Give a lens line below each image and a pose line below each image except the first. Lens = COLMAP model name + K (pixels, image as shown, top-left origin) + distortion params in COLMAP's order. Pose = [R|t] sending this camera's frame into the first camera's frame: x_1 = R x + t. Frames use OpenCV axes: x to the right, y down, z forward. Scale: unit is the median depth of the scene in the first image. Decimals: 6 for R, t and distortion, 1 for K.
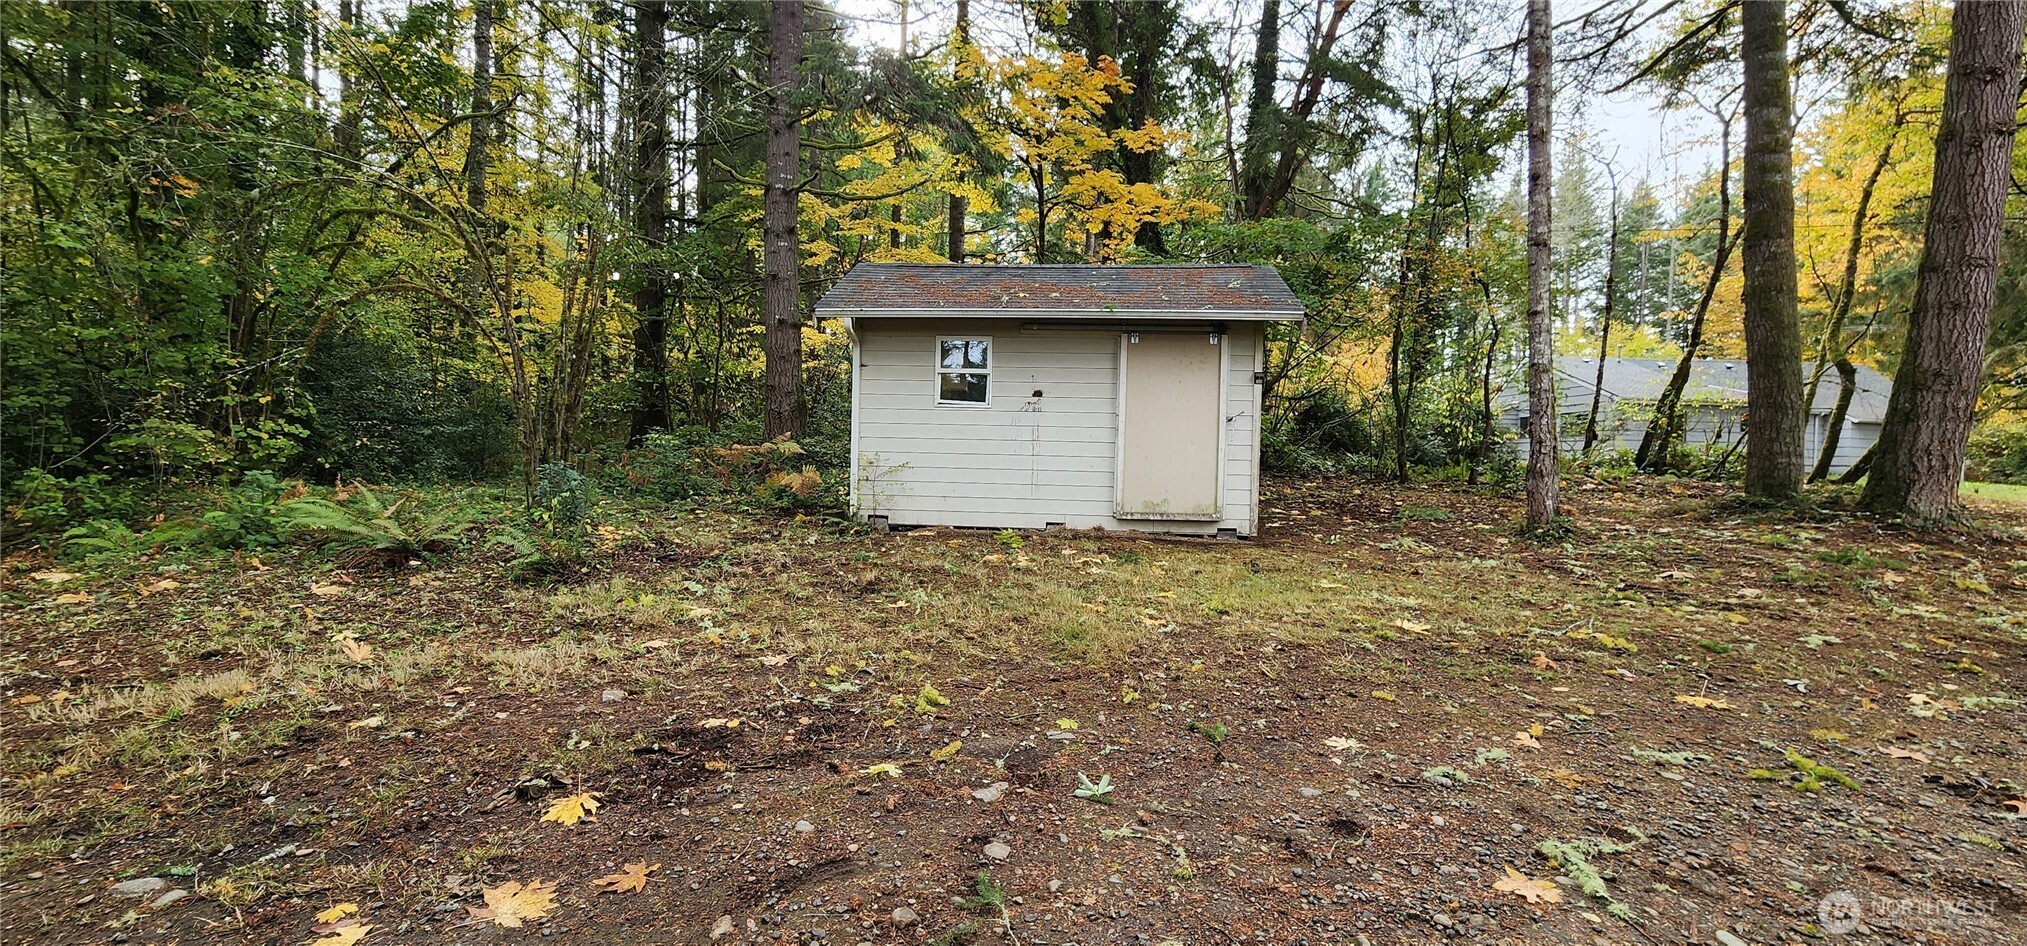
lens RADIAL K [[835.0, 0, 1012.7], [0, 835.0, 477.6], [0, 0, 1]] dist [0.001063, 0.000014]
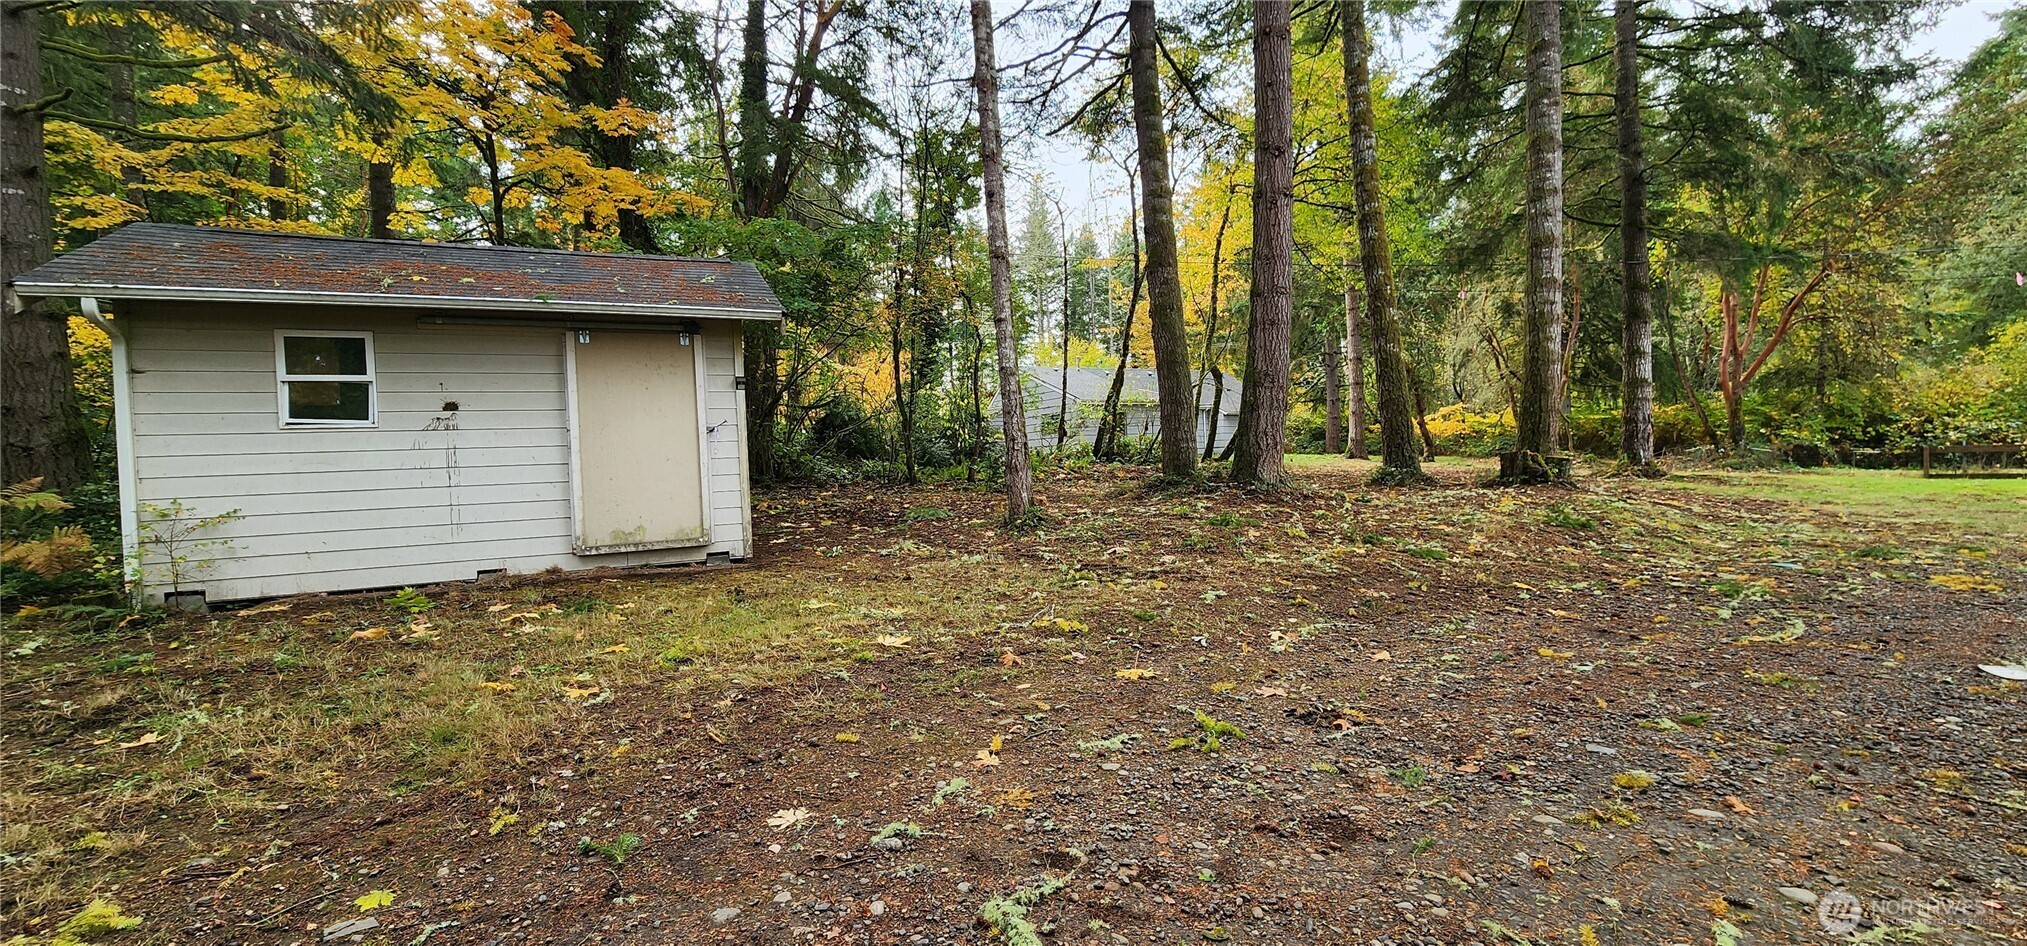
lens RADIAL K [[835.0, 0, 1011.2], [0, 835.0, 480.8], [0, 0, 1]] dist [0.001063, 0.000014]
pose [[0.858269, -0.070817, 0.508291, 0.076107], [0.076150, 0.997043, 0.010329, -0.000682], [-0.507519, 0.029841, 0.861124, 0.071355]]
